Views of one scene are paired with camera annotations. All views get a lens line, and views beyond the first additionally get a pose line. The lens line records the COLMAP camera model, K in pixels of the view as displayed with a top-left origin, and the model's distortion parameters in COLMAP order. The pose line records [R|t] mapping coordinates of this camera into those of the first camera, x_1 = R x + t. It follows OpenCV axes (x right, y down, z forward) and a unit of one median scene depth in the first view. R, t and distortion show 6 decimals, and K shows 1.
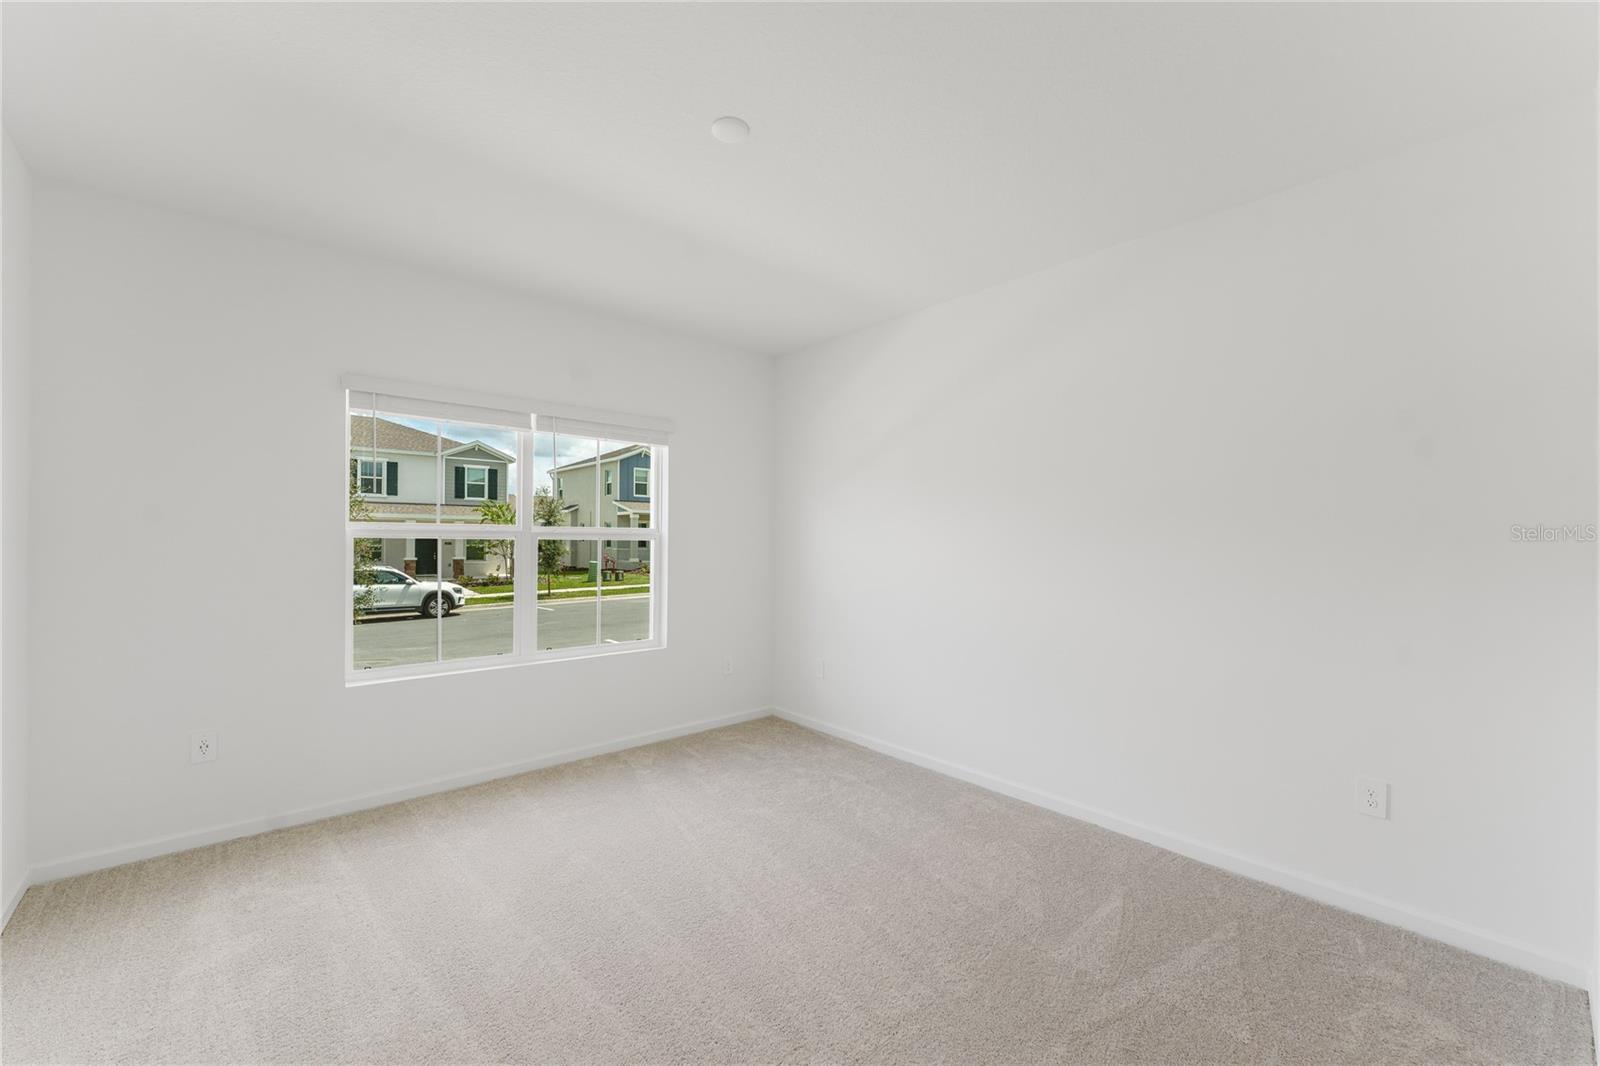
lens RADIAL K [[637.3, 0, 800.1], [0, 637.3, 535.4], [0, 0, 1]] dist [0.000079, 0.000107]
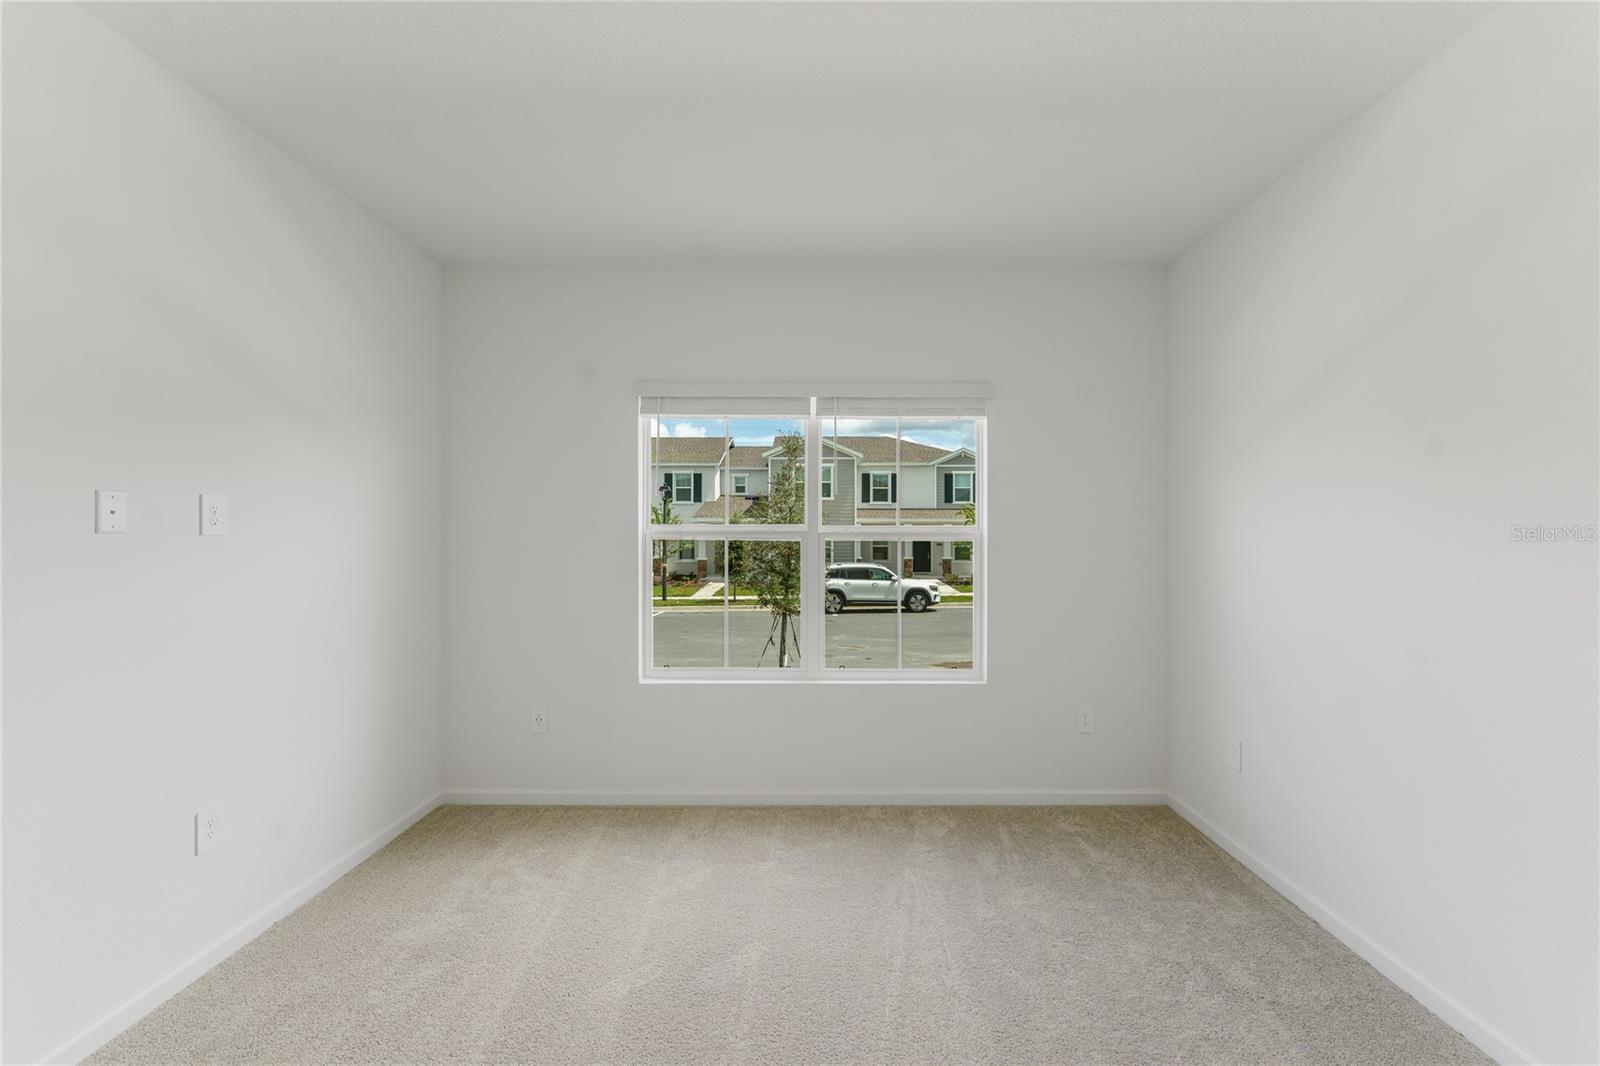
lens RADIAL K [[648.5, 0, 800.0], [0, 648.5, 533.0], [0, 0, 1]] dist [-0.001298, -0.000236]
pose [[0.749684, -0.010916, -0.661706, 0.129582], [0.007512, 0.999940, -0.007986, 0.002546], [0.661754, 0.001017, 0.749721, 0.265556]]
